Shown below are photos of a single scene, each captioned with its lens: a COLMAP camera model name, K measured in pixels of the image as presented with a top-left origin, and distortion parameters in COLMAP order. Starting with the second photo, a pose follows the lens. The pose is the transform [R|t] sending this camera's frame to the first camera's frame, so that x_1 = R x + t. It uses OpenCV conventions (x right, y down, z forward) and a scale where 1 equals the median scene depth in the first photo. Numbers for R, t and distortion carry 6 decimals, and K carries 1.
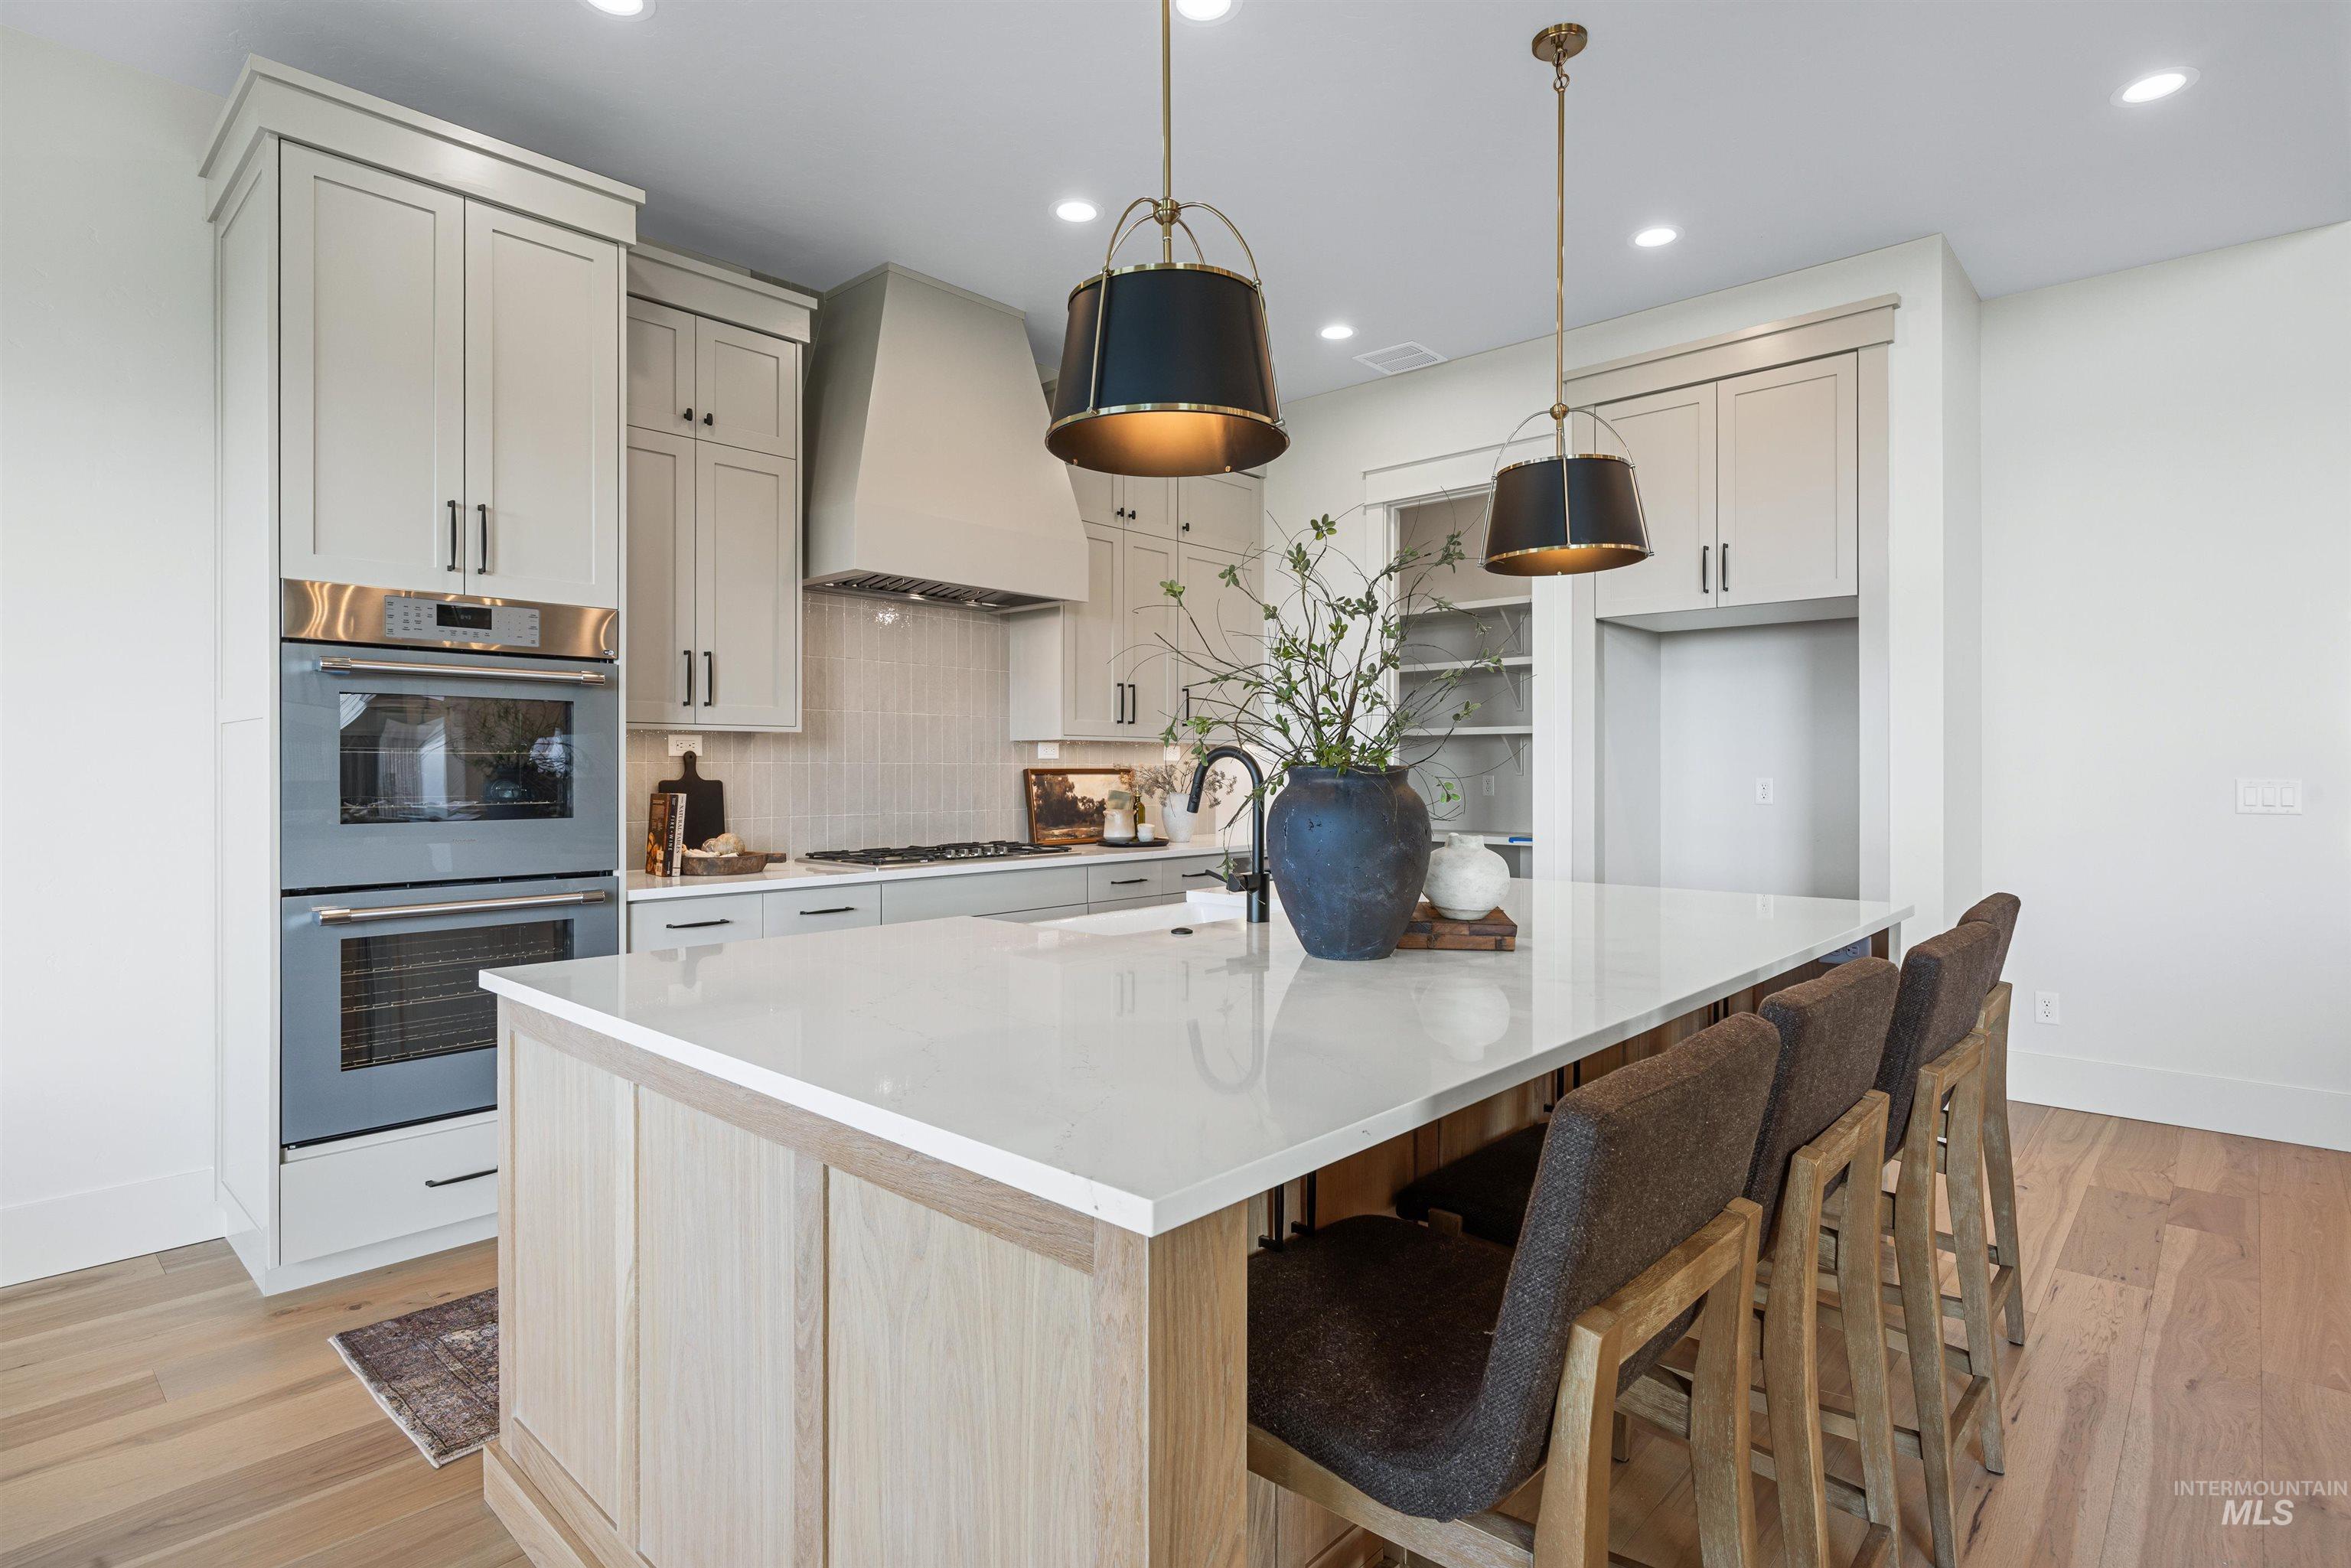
lens RADIAL K [[1171.3, 0, 1167.3], [0, 1171.3, 763.3], [0, 0, 1]] dist [-0.010265, -0.000329]
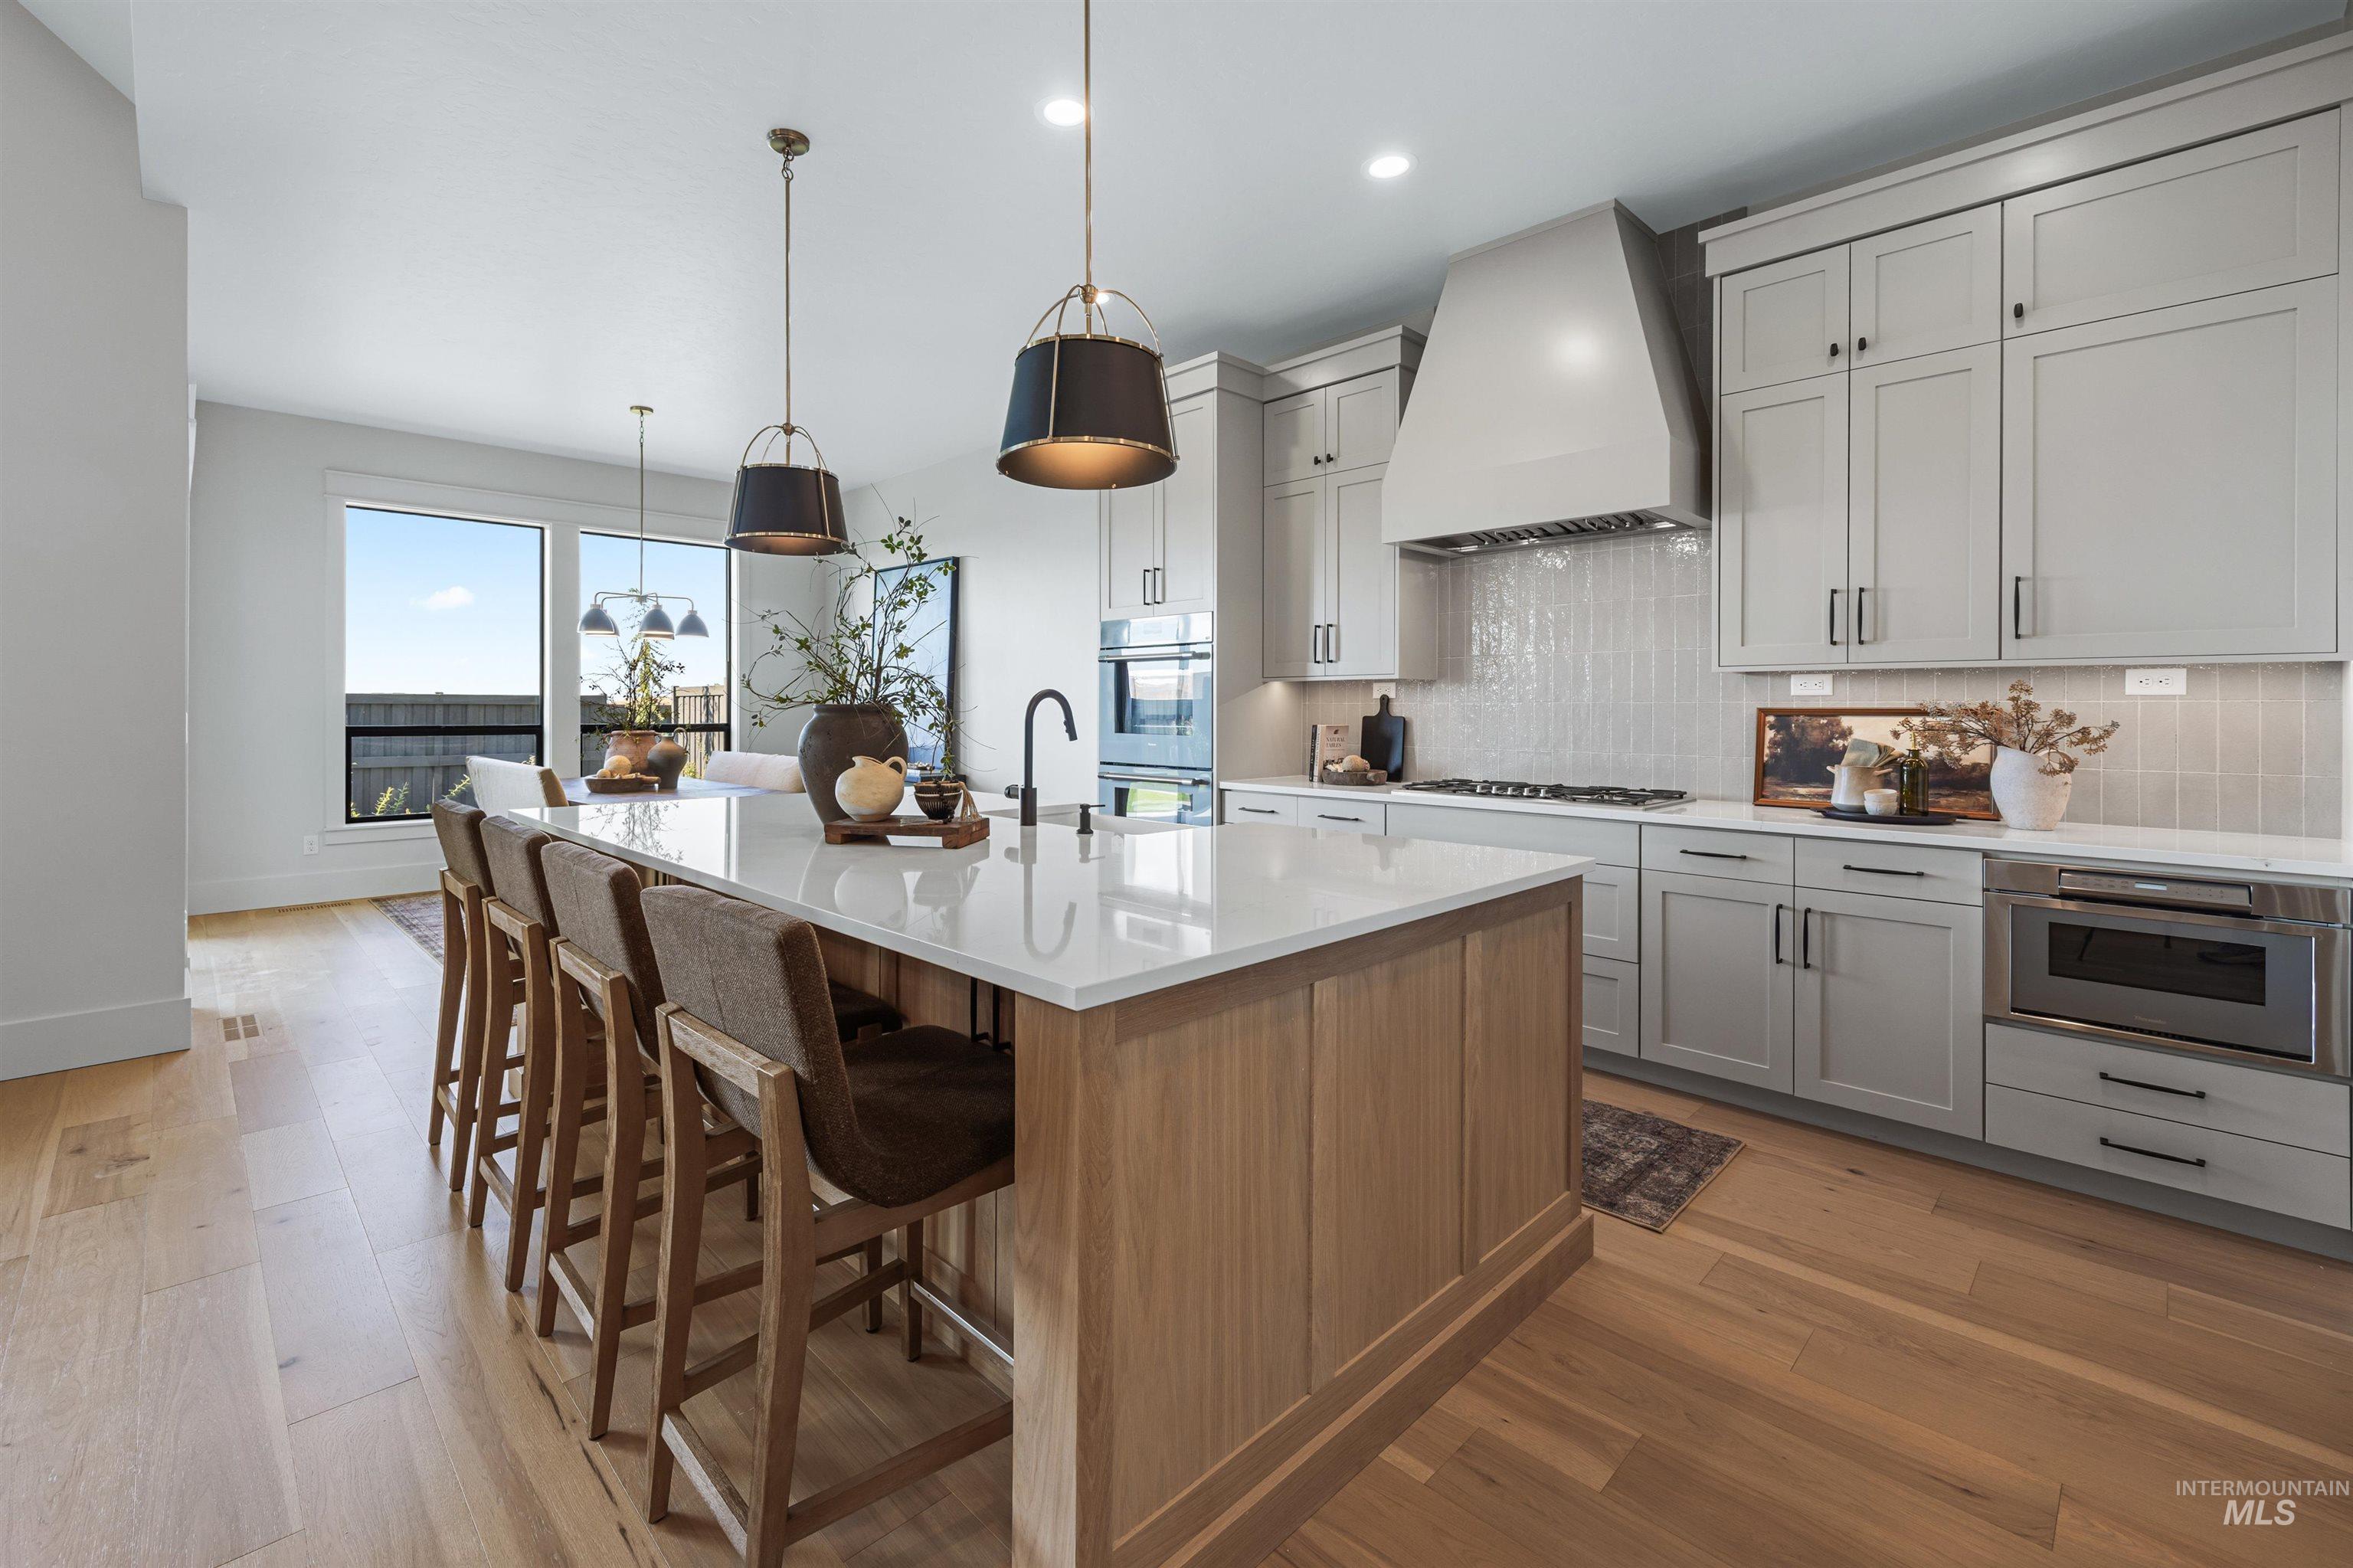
lens RADIAL K [[1004.6, 0, 1111.6], [0, 1004.6, 708.4], [0, 0, 1]] dist [0.006899, 0.000100]
pose [[-0.071956, 0.003087, -0.997403, 0.765135], [0.004686, 0.999985, 0.002757, 0.000989], [0.997397, -0.004475, -0.071969, 0.761670]]
